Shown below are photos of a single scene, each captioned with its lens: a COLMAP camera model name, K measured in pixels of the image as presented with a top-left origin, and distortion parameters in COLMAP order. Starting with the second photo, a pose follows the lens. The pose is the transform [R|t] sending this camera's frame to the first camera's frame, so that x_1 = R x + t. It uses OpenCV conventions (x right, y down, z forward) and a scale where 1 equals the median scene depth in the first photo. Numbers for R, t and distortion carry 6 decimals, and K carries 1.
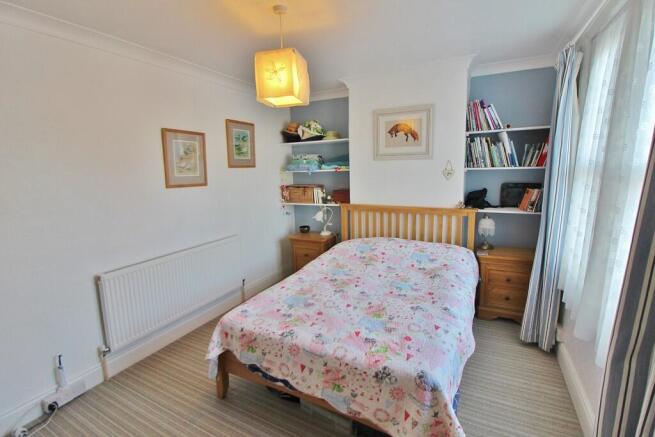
lens RADIAL K [[305.2, 0, 329.9], [0, 305.2, 216.3], [0, 0, 1]] dist [-0.002518, -0.000273]
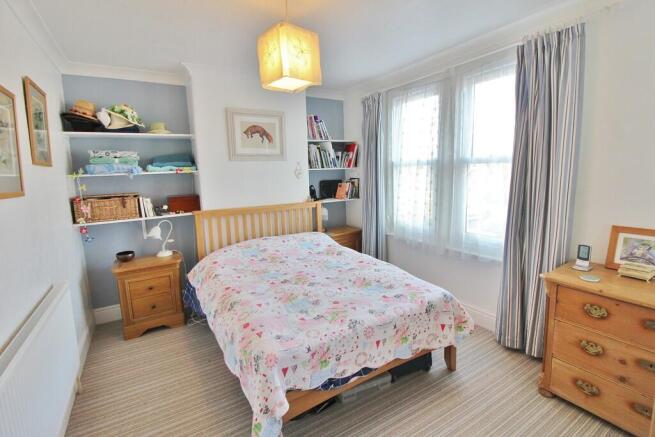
lens RADIAL K [[305.2, 0, 329.9], [0, 305.2, 216.3], [0, 0, 1]] dist [-0.002518, -0.000273]
pose [[0.518613, -0.118959, 0.846693, -0.561138], [0.156152, 0.986797, 0.042998, -0.007429], [-0.840629, 0.109913, 0.530341, 0.288858]]
